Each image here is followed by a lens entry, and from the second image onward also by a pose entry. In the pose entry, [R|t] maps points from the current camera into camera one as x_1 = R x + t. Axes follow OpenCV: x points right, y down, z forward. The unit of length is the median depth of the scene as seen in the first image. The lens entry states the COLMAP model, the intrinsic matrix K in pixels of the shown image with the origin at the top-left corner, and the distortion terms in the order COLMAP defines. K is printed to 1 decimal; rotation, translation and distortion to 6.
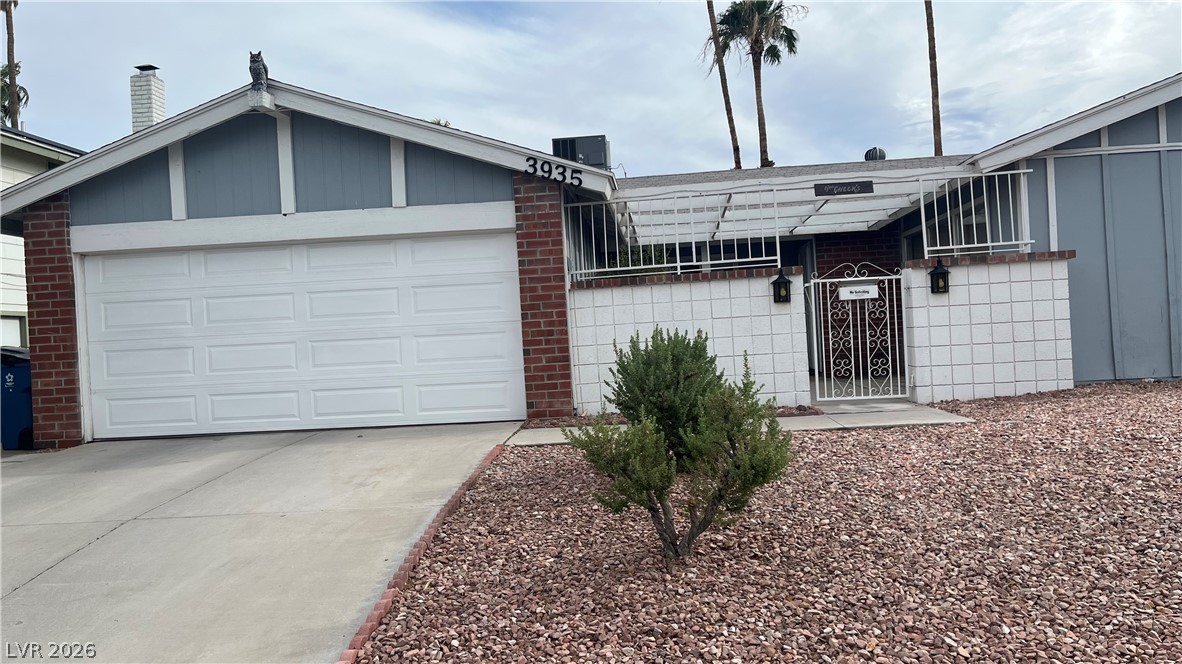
lens RADIAL K [[922.9, 0, 591.6], [0, 922.9, 327.0], [0, 0, 1]] dist [0.057936, -0.016461]
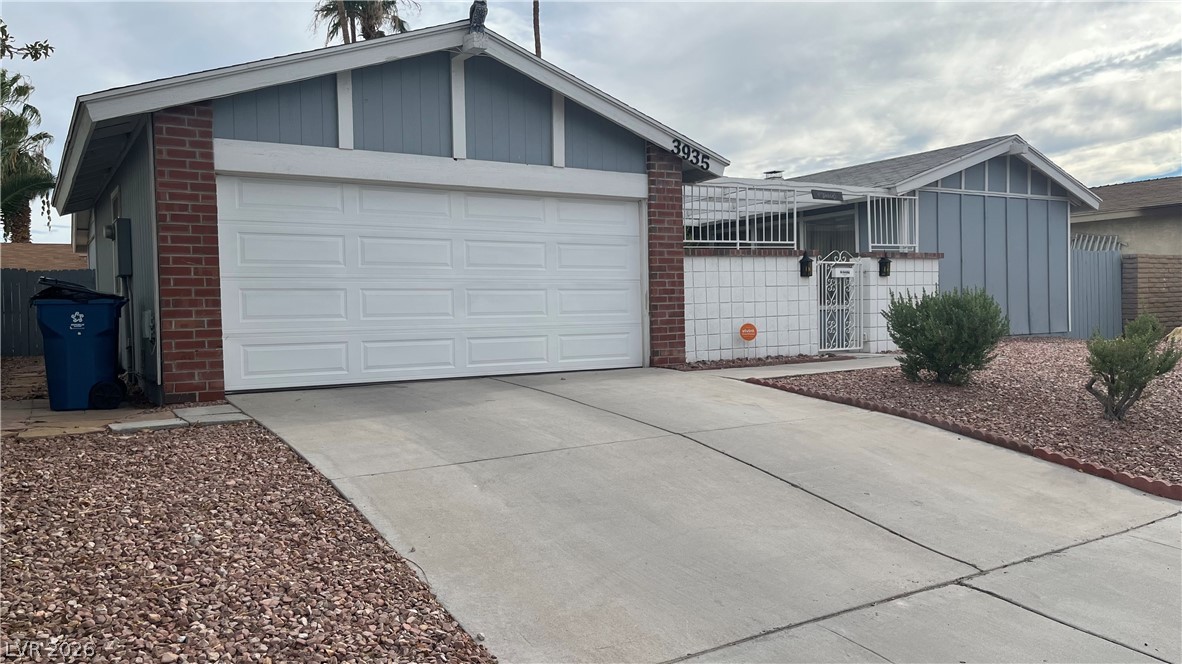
lens RADIAL K [[922.9, 0, 590.2], [0, 922.9, 334.0], [0, 0, 1]] dist [0.057936, -0.016461]
pose [[0.790684, 0.018512, 0.611945, -0.823901], [-0.035566, 0.999244, 0.015726, 0.044251], [-0.611191, -0.034199, 0.790744, 0.133473]]
